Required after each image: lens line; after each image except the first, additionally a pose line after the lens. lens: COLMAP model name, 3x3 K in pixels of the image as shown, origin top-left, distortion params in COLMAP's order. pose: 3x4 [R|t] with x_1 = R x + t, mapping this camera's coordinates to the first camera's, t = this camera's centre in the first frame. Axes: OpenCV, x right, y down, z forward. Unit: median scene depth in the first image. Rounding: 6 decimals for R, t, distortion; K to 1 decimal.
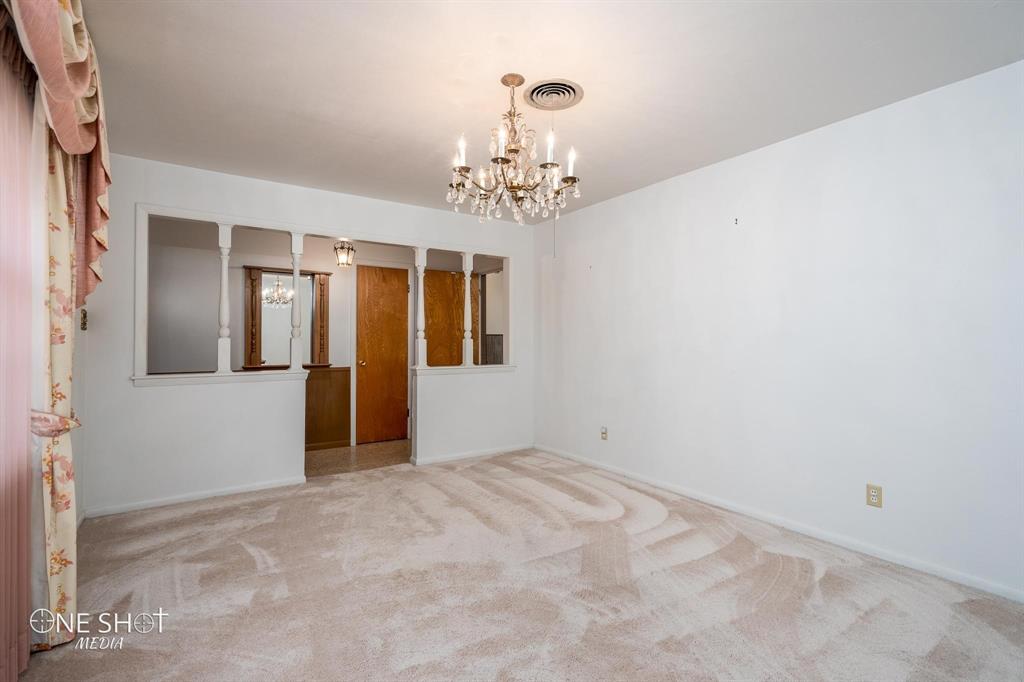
lens RADIAL K [[470.6, 0, 509.9], [0, 470.6, 335.2], [0, 0, 1]] dist [-0.001103, -0.000328]
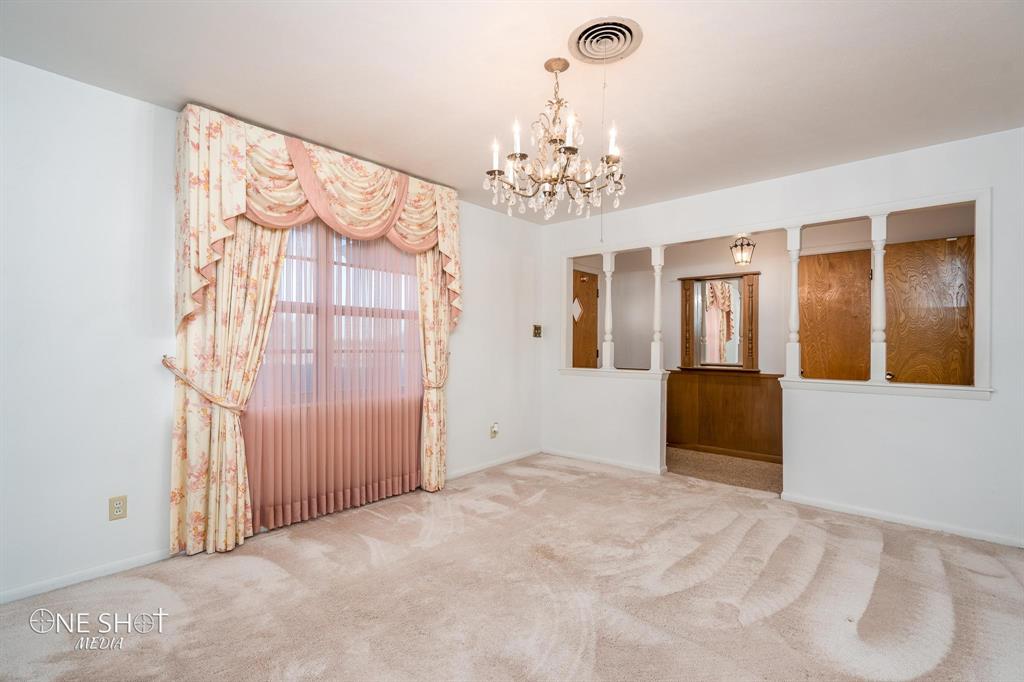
lens RADIAL K [[470.6, 0, 510.7], [0, 470.6, 342.6], [0, 0, 1]] dist [-0.001103, -0.000328]
pose [[0.247942, -0.001013, -0.968774, 0.450220], [0.007239, 0.999973, 0.000807, 0.003896], [0.968748, -0.007213, 0.247943, 0.337699]]
